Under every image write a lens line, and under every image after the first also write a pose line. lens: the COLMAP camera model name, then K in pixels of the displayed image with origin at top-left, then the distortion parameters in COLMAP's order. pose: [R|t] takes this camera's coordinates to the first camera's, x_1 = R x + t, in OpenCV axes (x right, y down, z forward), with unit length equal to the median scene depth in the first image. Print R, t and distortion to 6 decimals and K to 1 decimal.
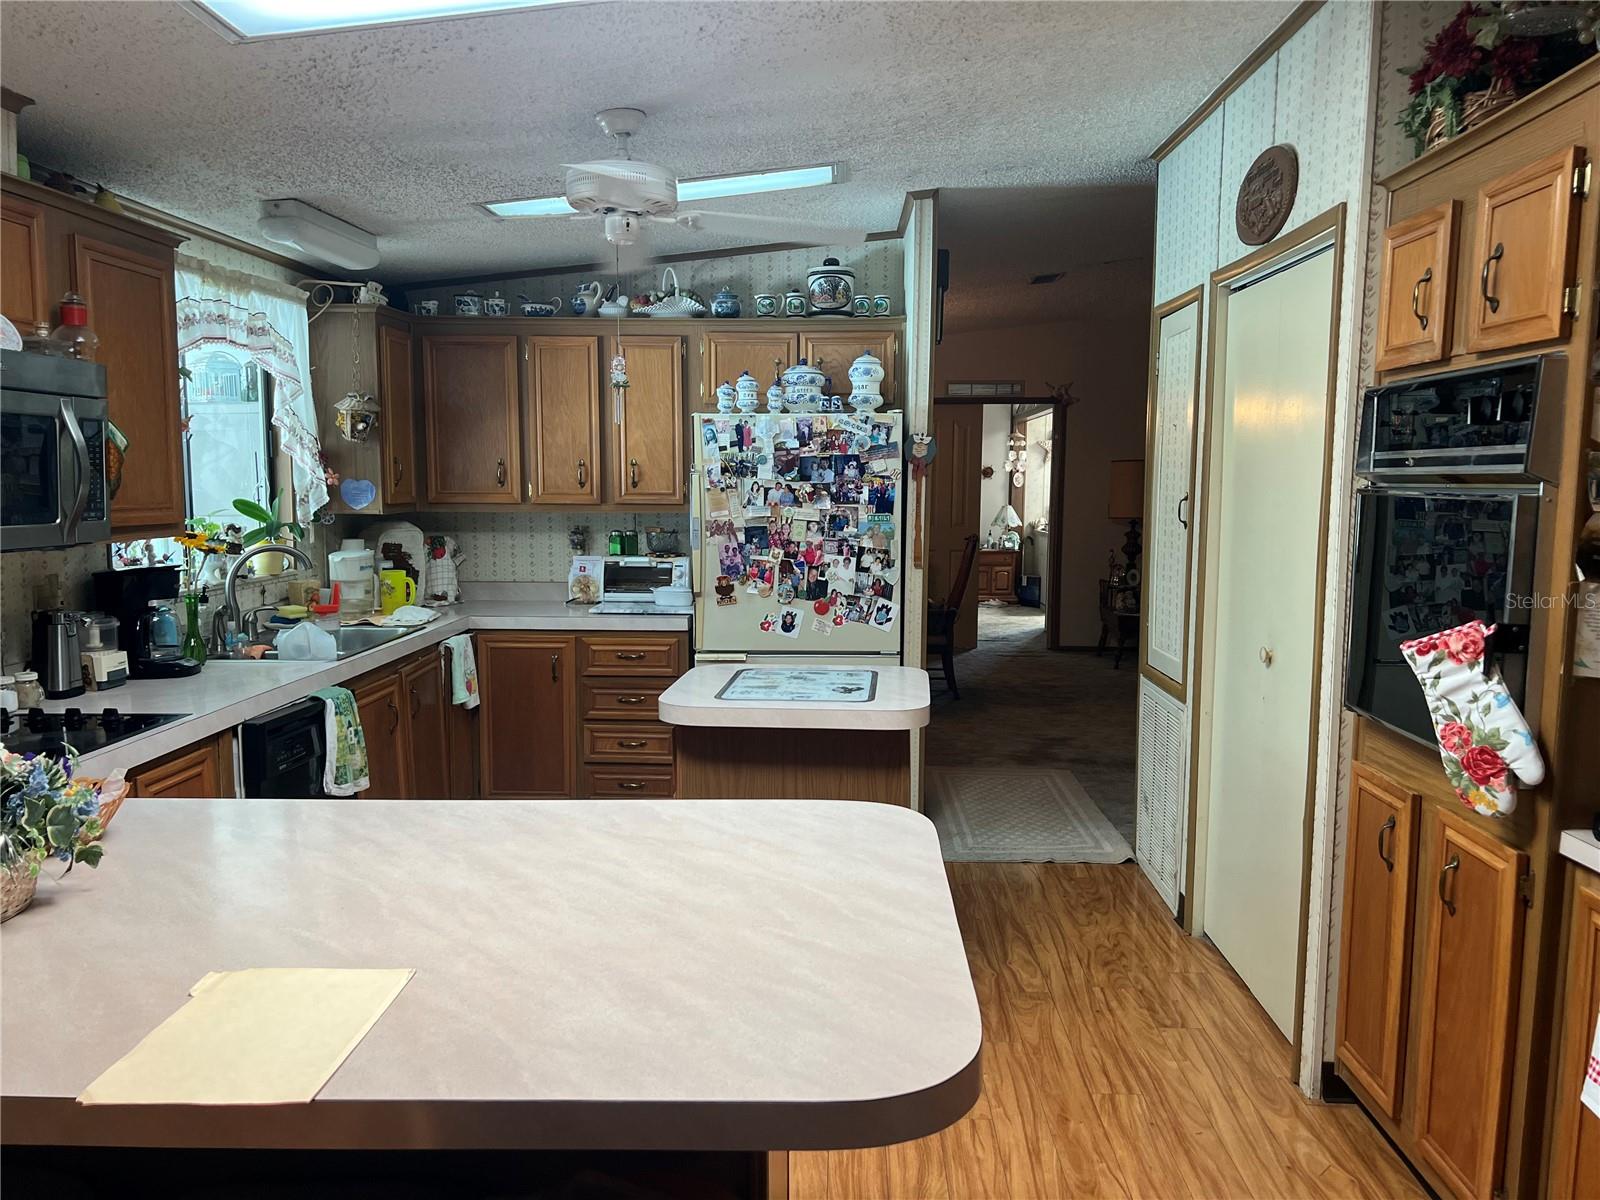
lens RADIAL K [[1198.7, 0, 800.8], [0, 1198.7, 583.6], [0, 0, 1]] dist [0.056282, -0.069686]
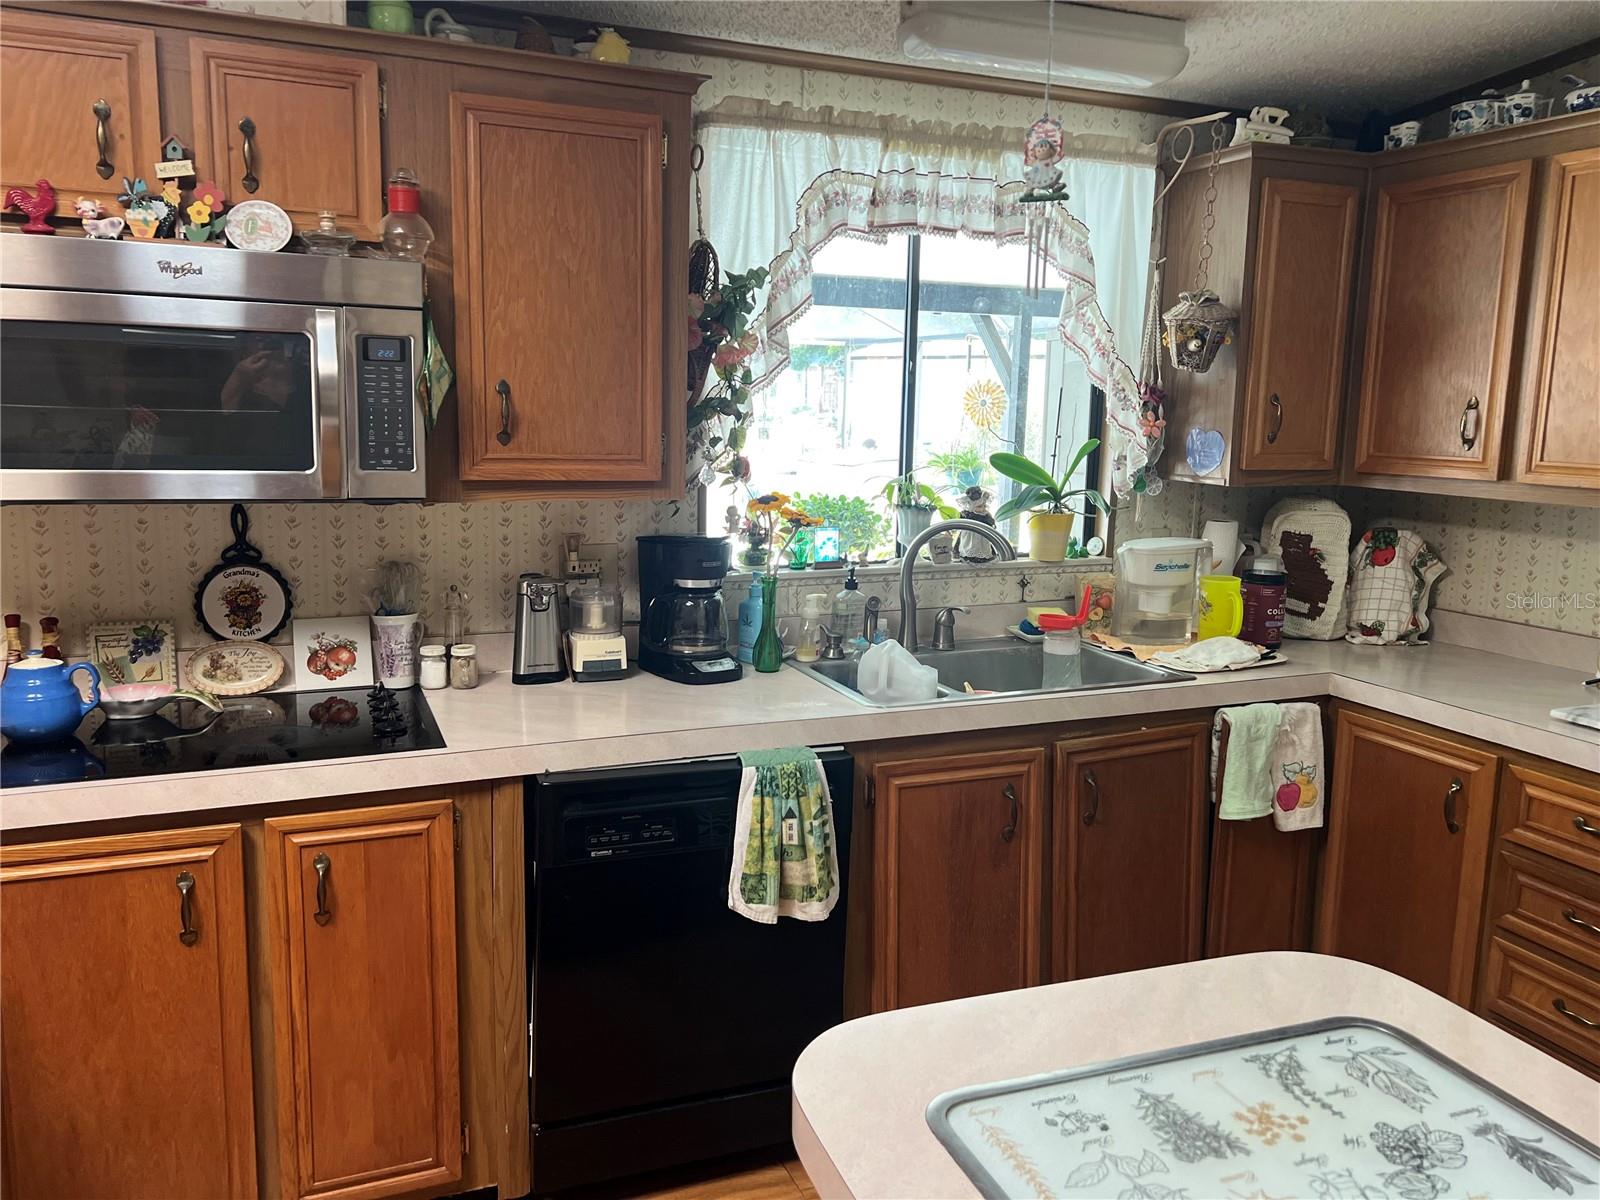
lens RADIAL K [[1198.7, 0, 800.8], [0, 1198.7, 583.6], [0, 0, 1]] dist [0.056282, -0.069686]
pose [[0.422832, 0.139404, -0.895421, 0.128457], [-0.100138, 0.989233, 0.106723, -0.051617], [0.900658, 0.044539, 0.432239, 0.525676]]
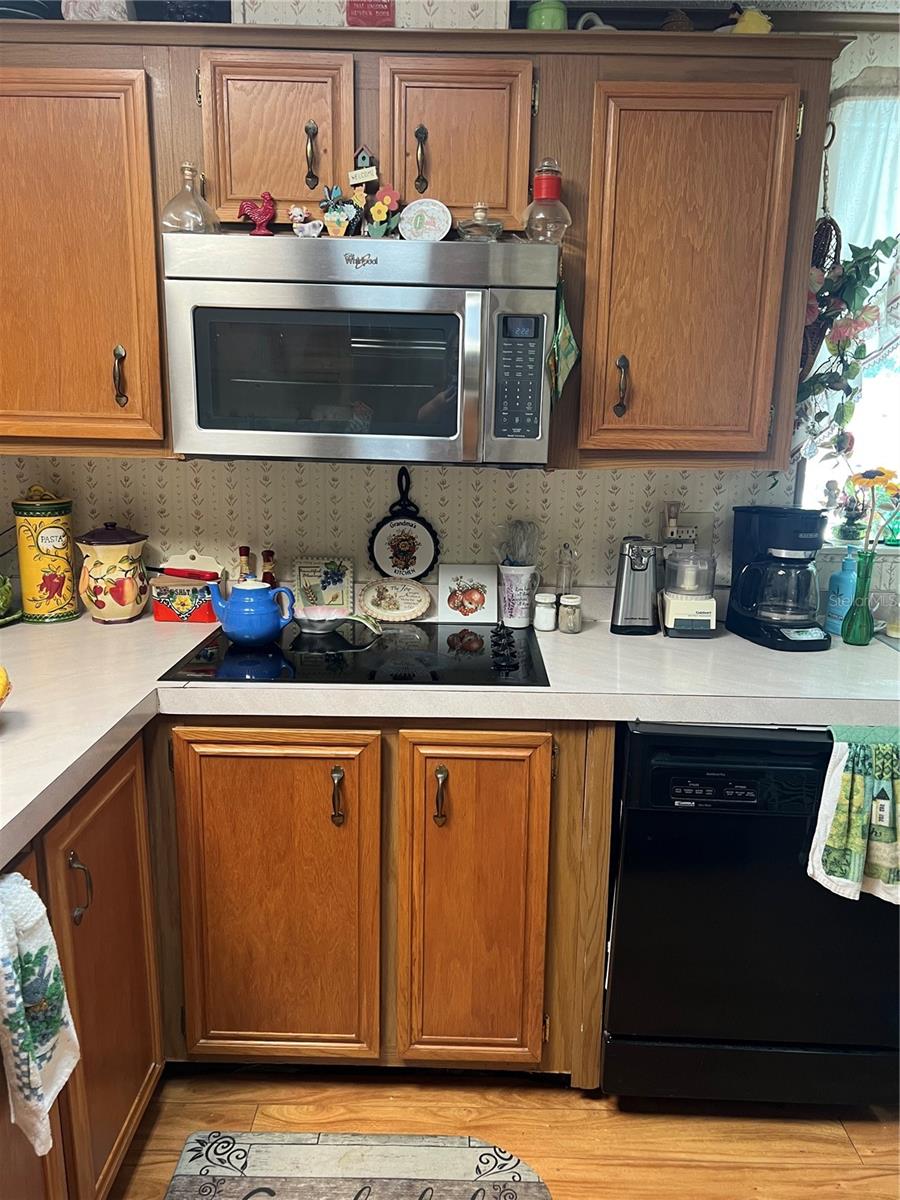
lens RADIAL K [[899.0, 0, 450.0], [0, 899.0, 600.0], [0, 0, 1]] dist [0.056282, -0.069686]
pose [[0.020496, 0.207783, -0.977960, 0.040716], [-0.105564, 0.973148, 0.204549, -0.038121], [0.994201, 0.099045, 0.041880, 0.542245]]
